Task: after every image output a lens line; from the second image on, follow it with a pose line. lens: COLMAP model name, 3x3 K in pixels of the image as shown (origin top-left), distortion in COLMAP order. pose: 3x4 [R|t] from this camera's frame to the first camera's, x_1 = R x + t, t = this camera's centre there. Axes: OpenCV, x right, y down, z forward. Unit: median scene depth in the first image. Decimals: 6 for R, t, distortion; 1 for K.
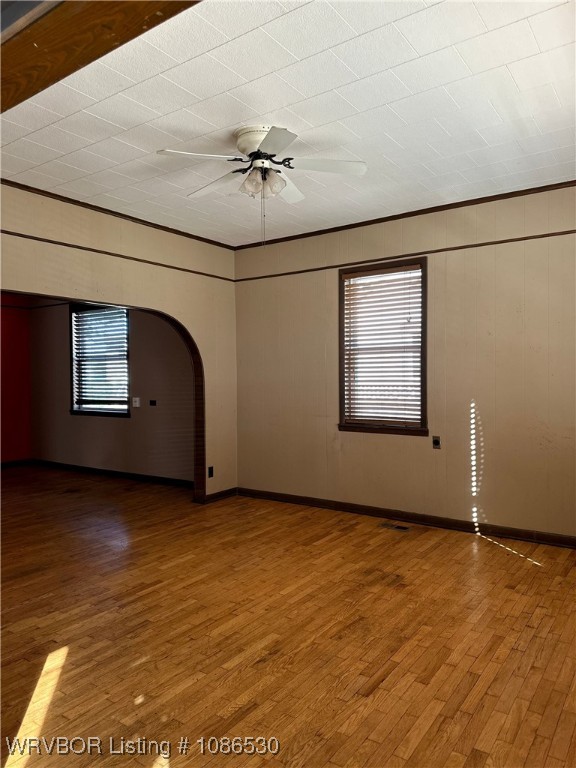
lens RADIAL K [[545.2, 0, 285.0], [0, 545.2, 381.6], [0, 0, 1]] dist [0.053826, -0.047483]
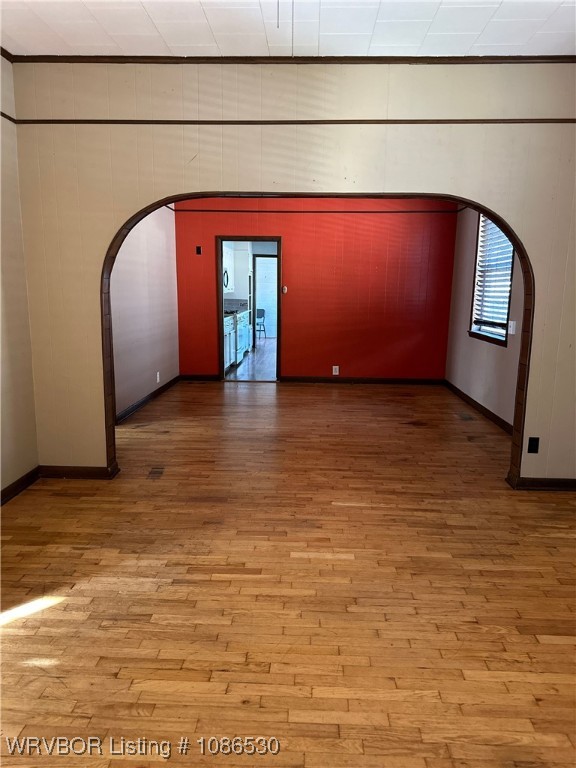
lens RADIAL K [[545.2, 0, 290.0], [0, 545.2, 380.9], [0, 0, 1]] dist [0.053826, -0.047483]
pose [[0.541236, 0.159506, -0.825604, 0.359991], [-0.025178, 0.984478, 0.173694, -0.024117], [0.840494, -0.073222, 0.536851, 0.630005]]
